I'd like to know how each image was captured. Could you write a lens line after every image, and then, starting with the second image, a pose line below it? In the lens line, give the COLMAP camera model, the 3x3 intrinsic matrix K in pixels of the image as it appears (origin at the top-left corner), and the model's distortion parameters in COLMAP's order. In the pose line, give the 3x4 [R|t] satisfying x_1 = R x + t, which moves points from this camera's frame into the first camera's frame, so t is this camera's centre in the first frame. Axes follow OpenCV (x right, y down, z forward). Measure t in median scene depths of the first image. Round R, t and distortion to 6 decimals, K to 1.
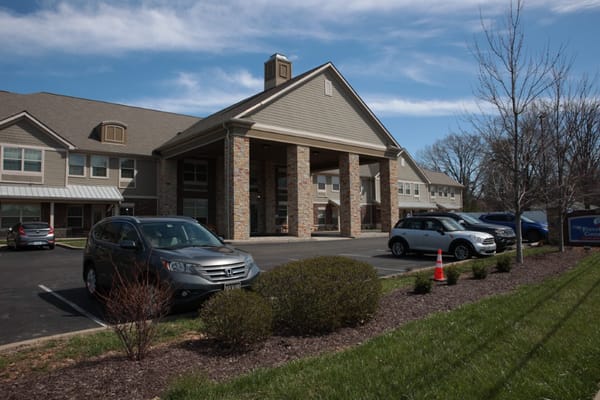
lens RADIAL K [[411.4, 0, 304.0], [0, 411.4, 199.4], [0, 0, 1]] dist [-0.131335, 0.094659]
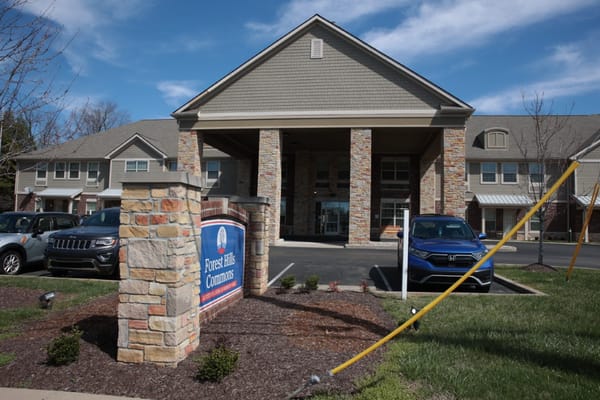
lens RADIAL K [[411.5, 0, 301.4], [0, 411.5, 198.6], [0, 0, 1]] dist [-0.131105, 0.093051]
pose [[0.636542, -0.013879, -0.771117, 0.683238], [0.009321, 0.999903, -0.010303, 0.018054], [0.771185, -0.000629, 0.636610, 0.538017]]
